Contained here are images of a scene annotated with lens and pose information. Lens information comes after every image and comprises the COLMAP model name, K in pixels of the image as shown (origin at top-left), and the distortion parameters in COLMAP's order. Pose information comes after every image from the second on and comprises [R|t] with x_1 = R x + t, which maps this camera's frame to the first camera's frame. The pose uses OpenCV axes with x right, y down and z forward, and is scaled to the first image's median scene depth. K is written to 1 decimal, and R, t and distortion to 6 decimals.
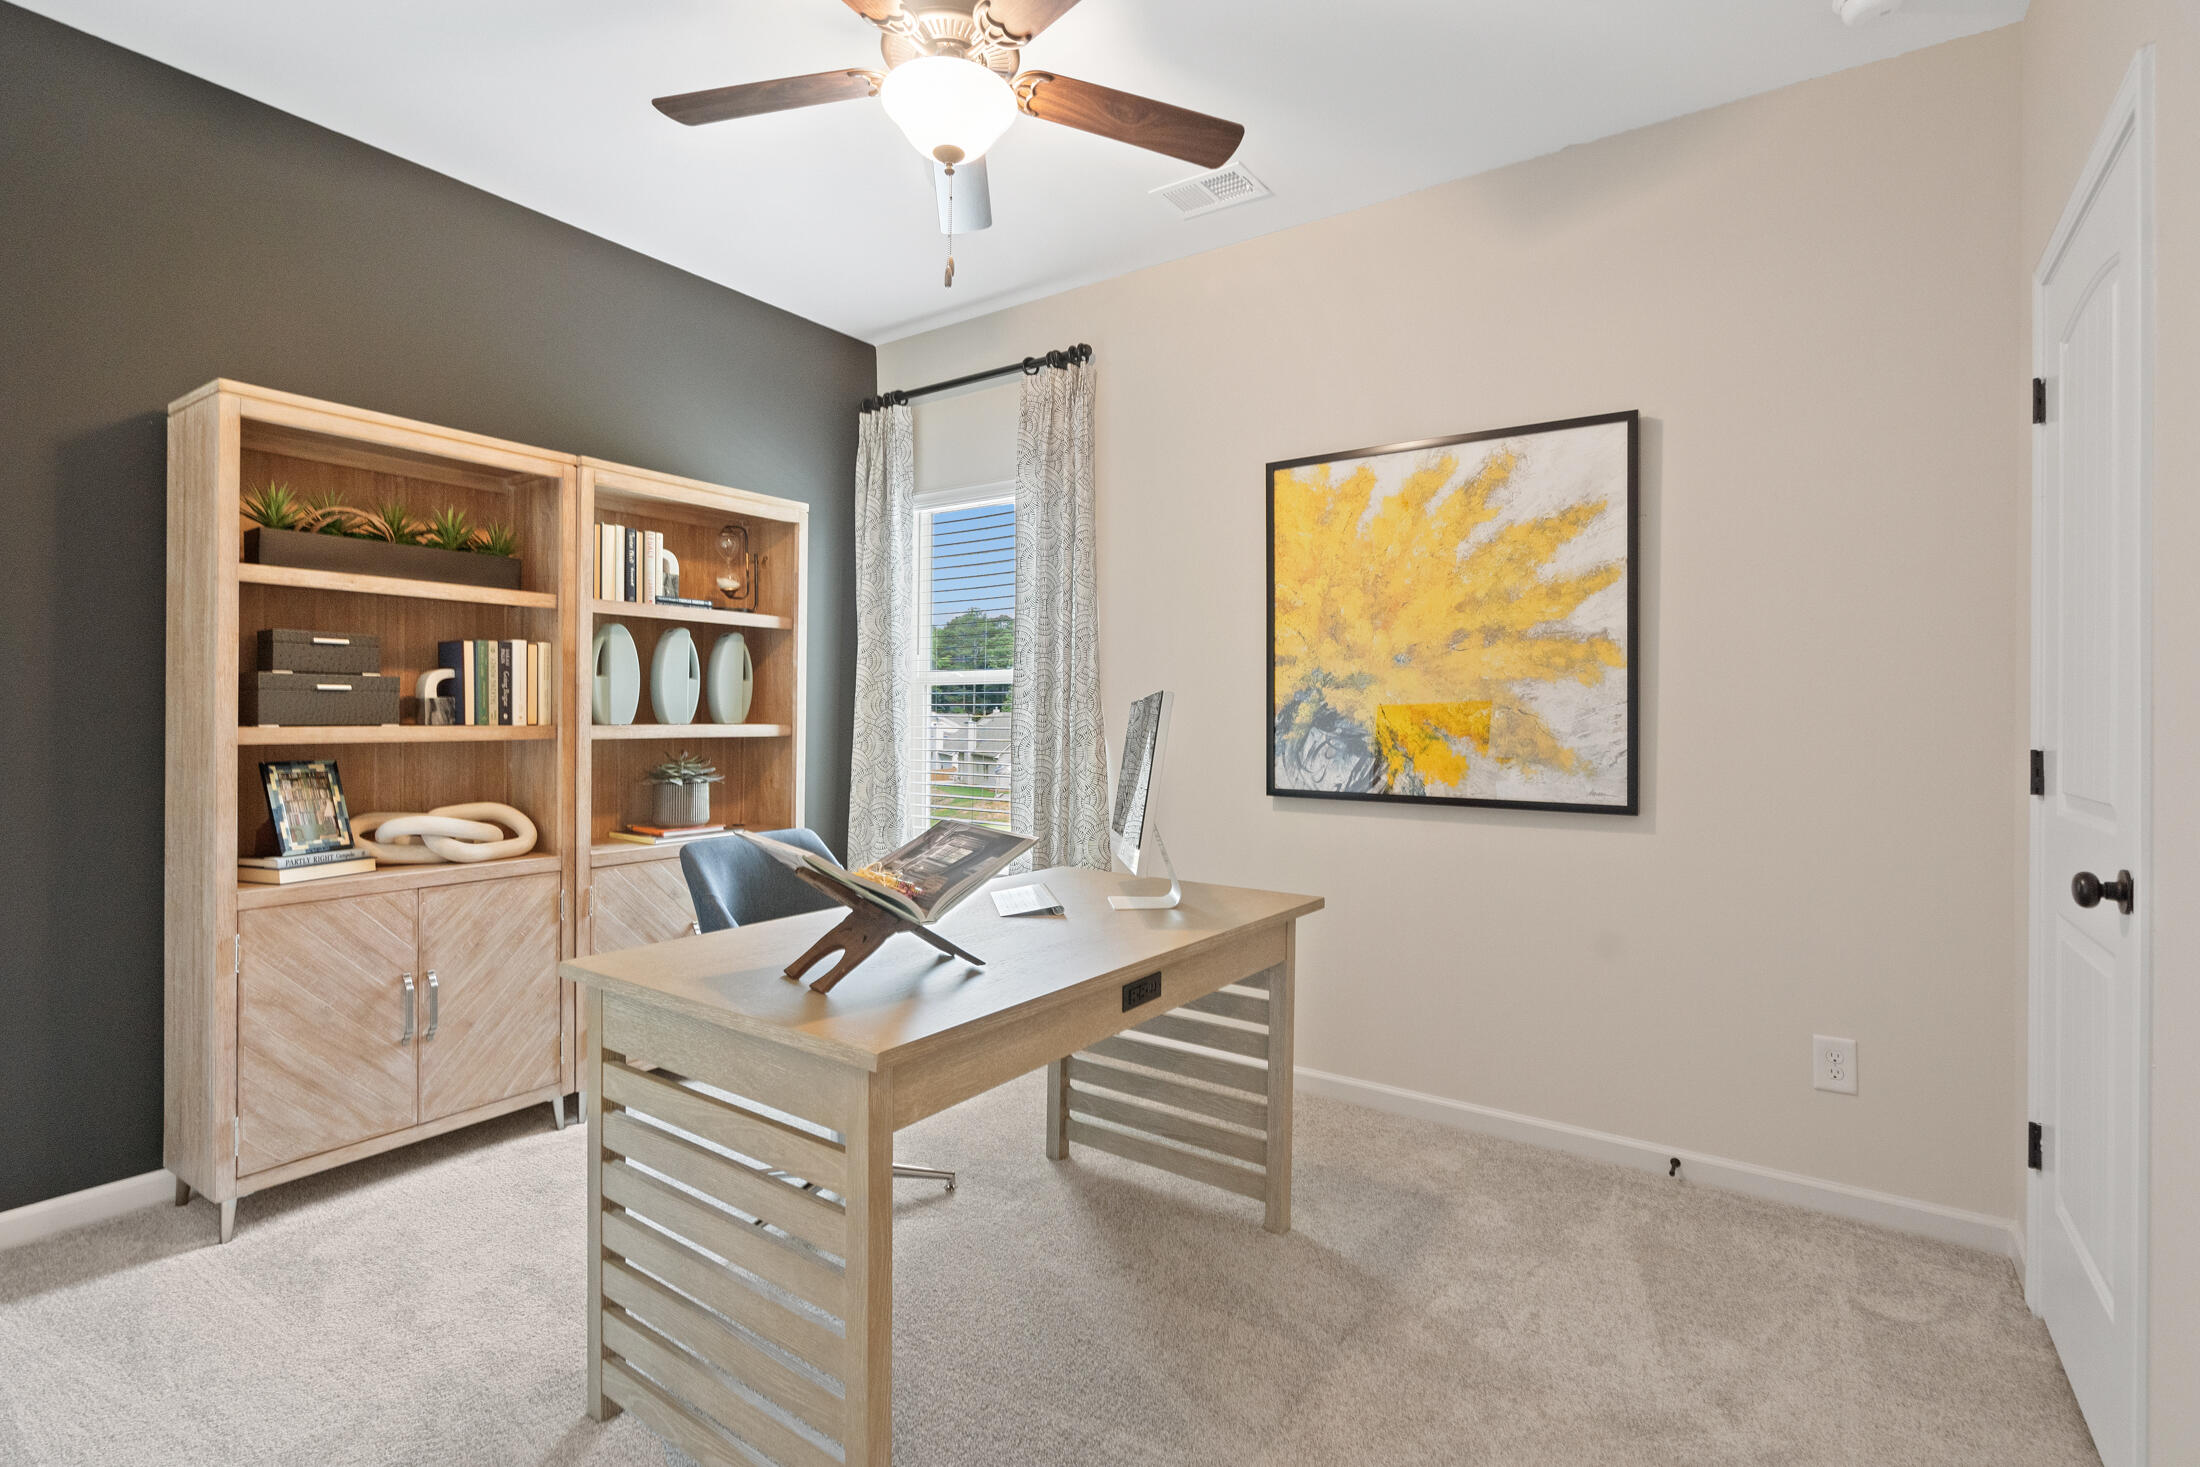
lens RADIAL K [[1012.3, 0, 1100.0], [0, 1012.3, 733.5], [0, 0, 1]] dist [0.002222, -0.000171]
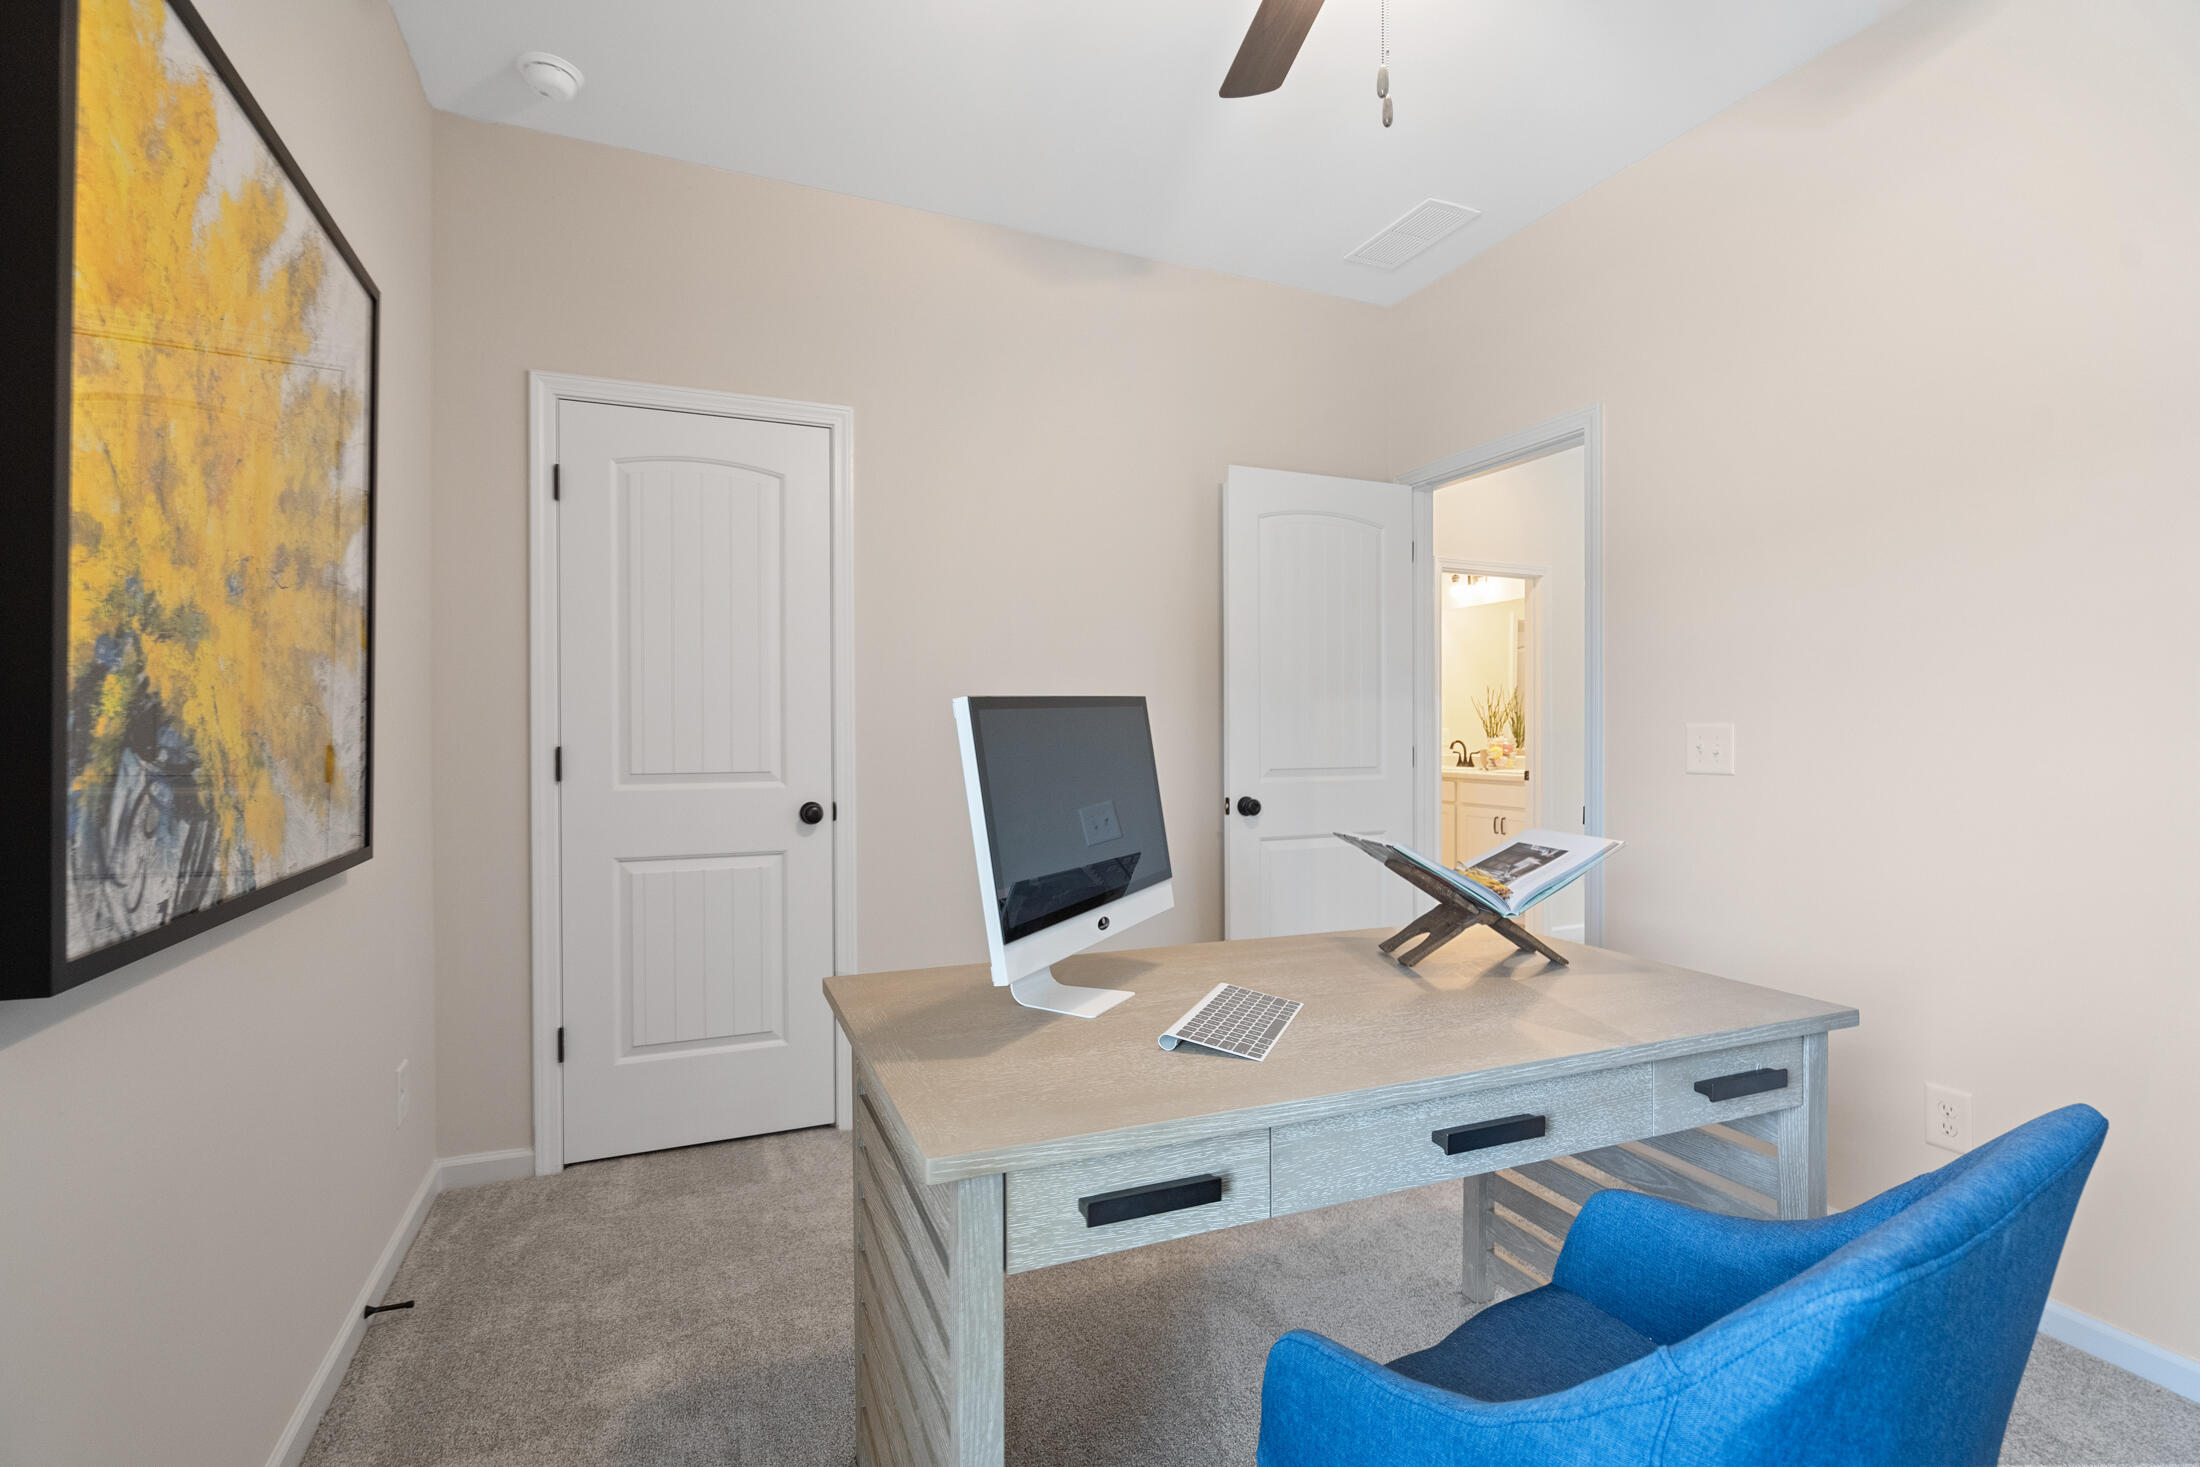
lens RADIAL K [[1012.3, 0, 1100.0], [0, 1012.3, 733.5], [0, 0, 1]] dist [0.002222, -0.000171]
pose [[-0.851762, -0.010742, 0.523820, -0.239120], [0.000091, 0.999787, 0.020650, -0.018244], [-0.523930, 0.017637, -0.851579, 1.126644]]
